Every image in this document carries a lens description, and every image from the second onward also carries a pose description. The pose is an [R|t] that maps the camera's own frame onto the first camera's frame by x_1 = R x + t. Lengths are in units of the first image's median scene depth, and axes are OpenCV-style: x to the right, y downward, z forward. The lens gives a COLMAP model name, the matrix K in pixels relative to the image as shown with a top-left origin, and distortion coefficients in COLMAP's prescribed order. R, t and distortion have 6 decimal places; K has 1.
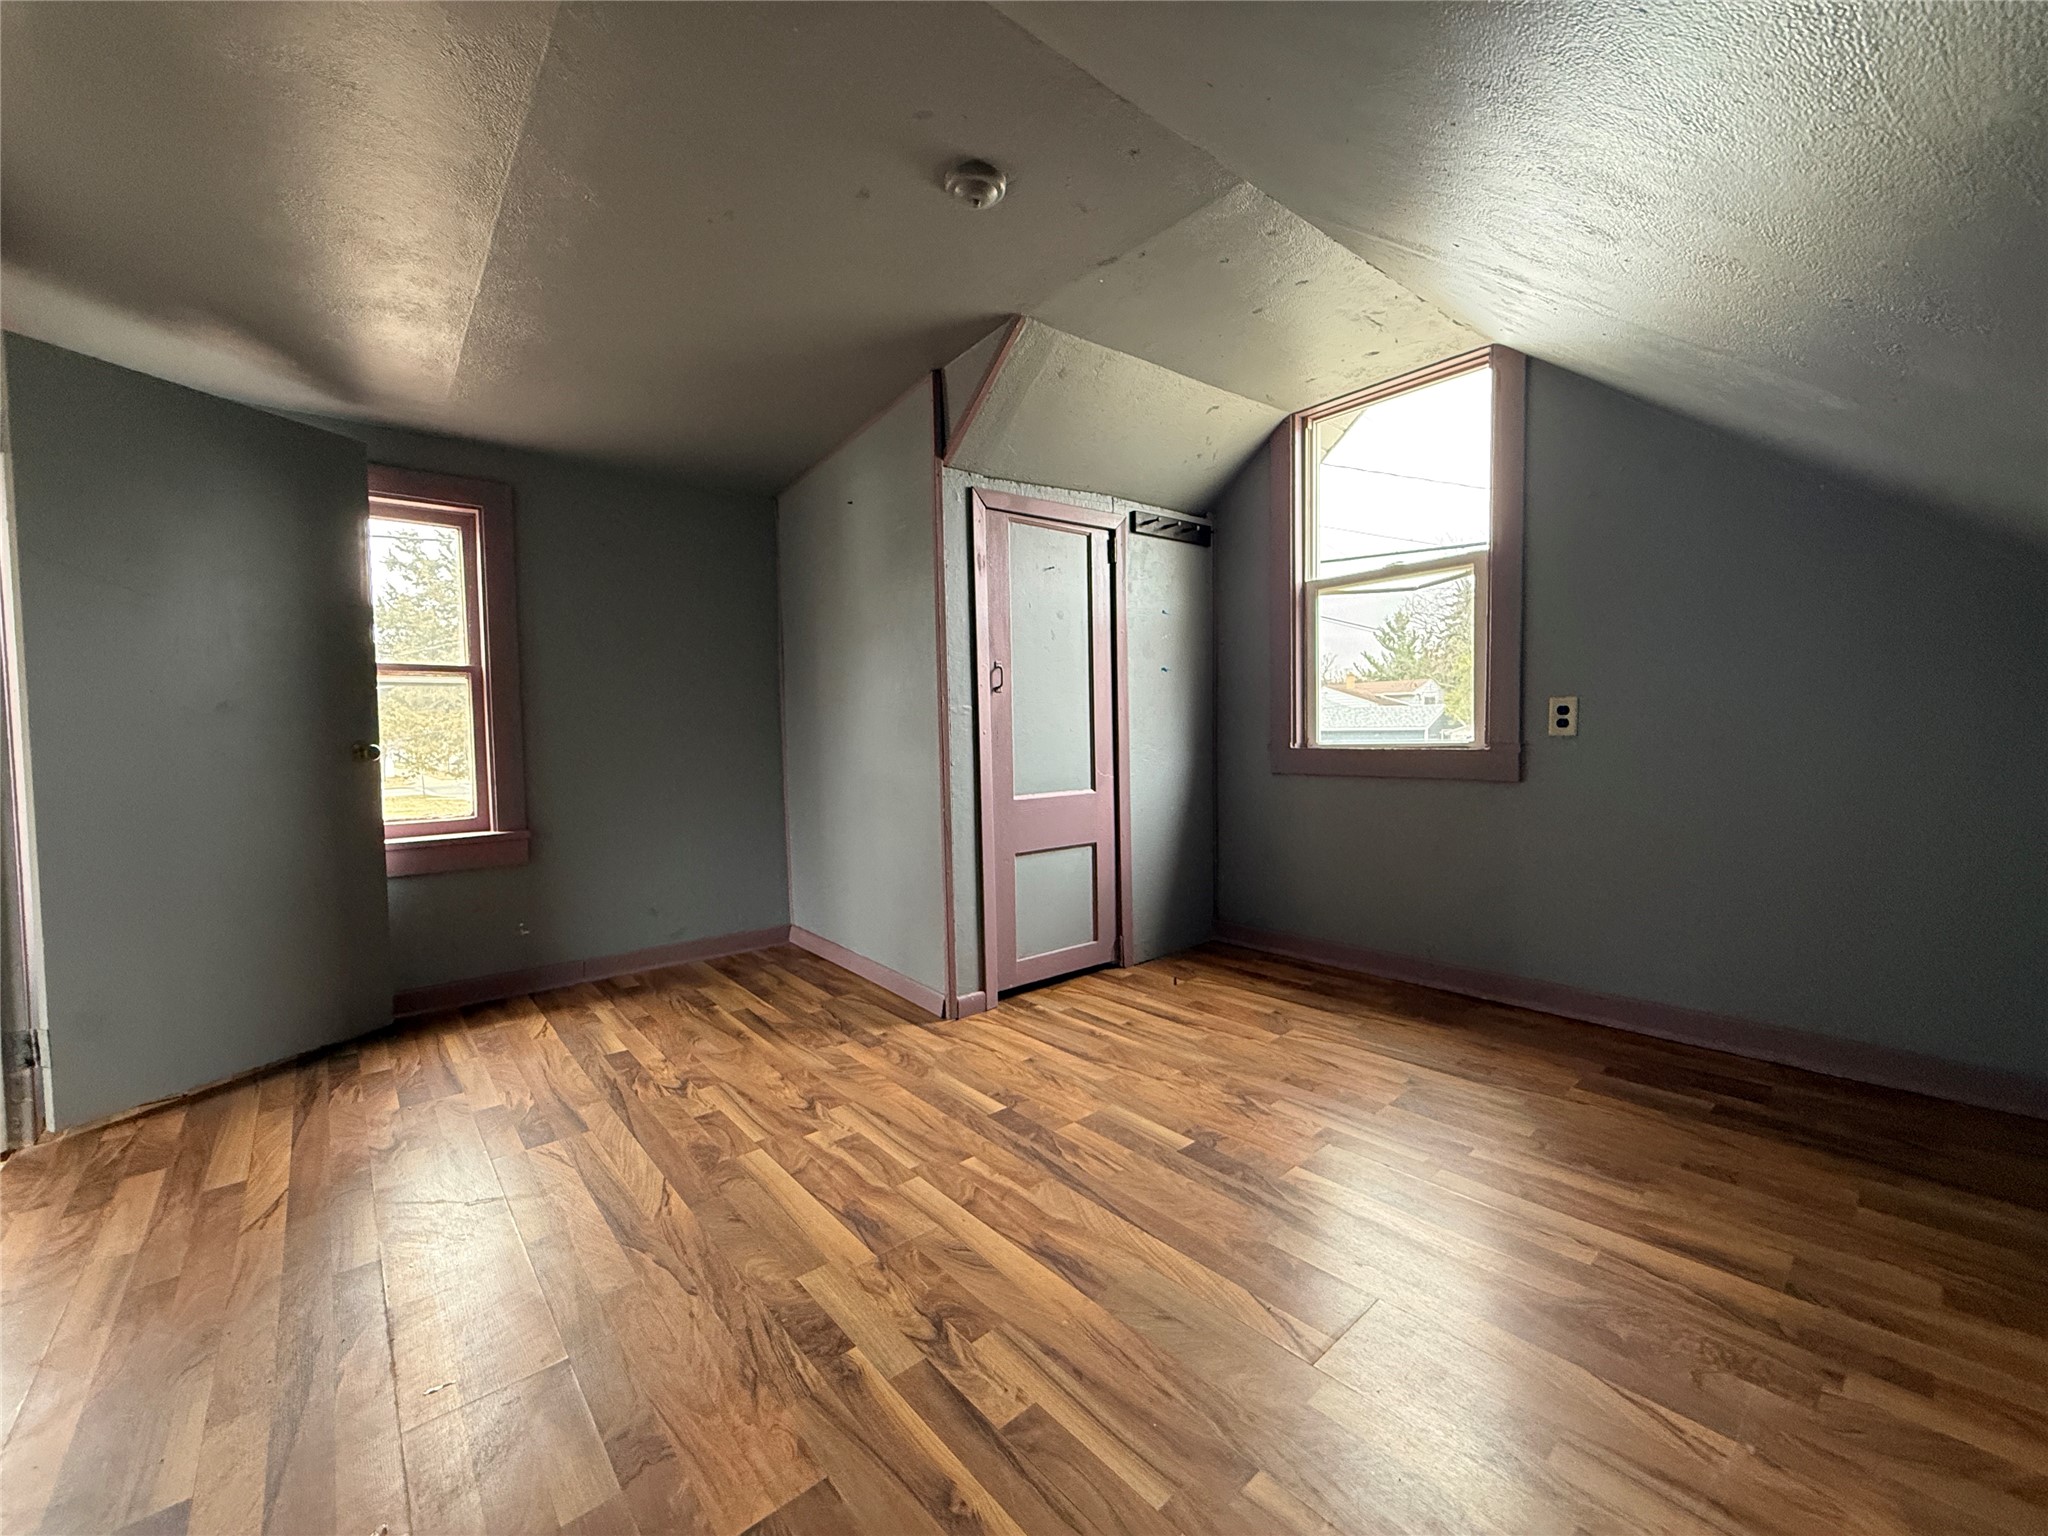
lens RADIAL K [[843.0, 0, 1024.0], [0, 843.0, 768.0], [0, 0, 1]] dist [0.002086, 0.000152]
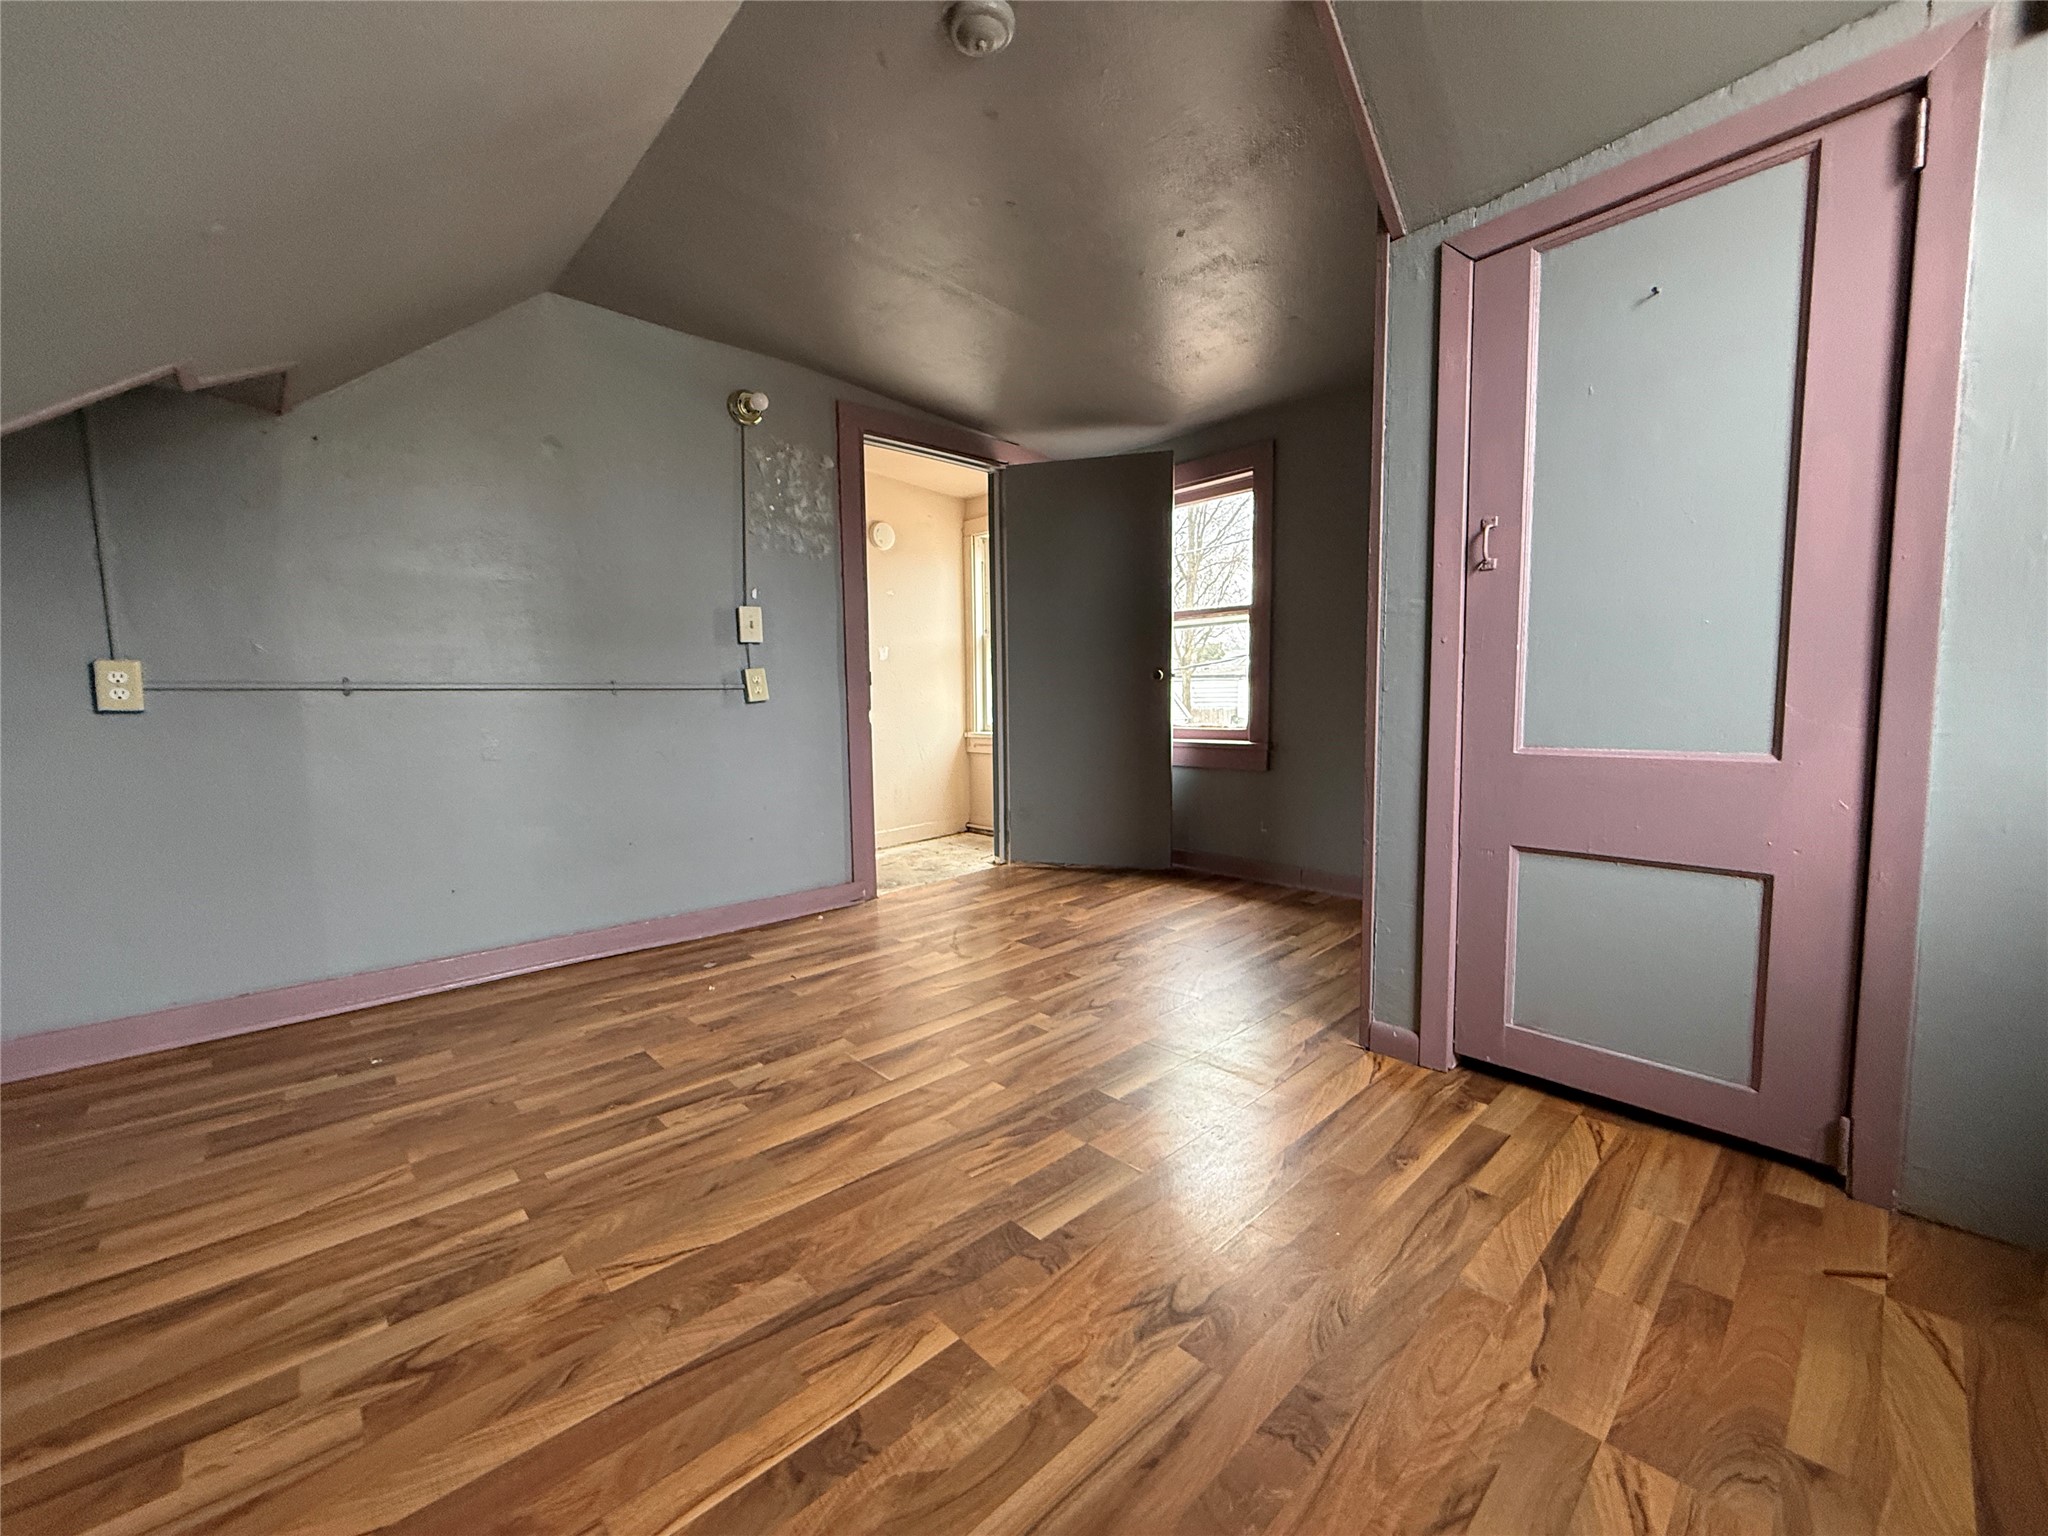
lens RADIAL K [[843.0, 0, 1024.0], [0, 843.0, 768.0], [0, 0, 1]] dist [0.002086, 0.000152]
pose [[0.000435, 0.104056, -0.994571, 0.609775], [-0.022098, 0.994330, 0.104021, -0.006018], [0.999756, 0.021933, 0.002732, 0.706903]]
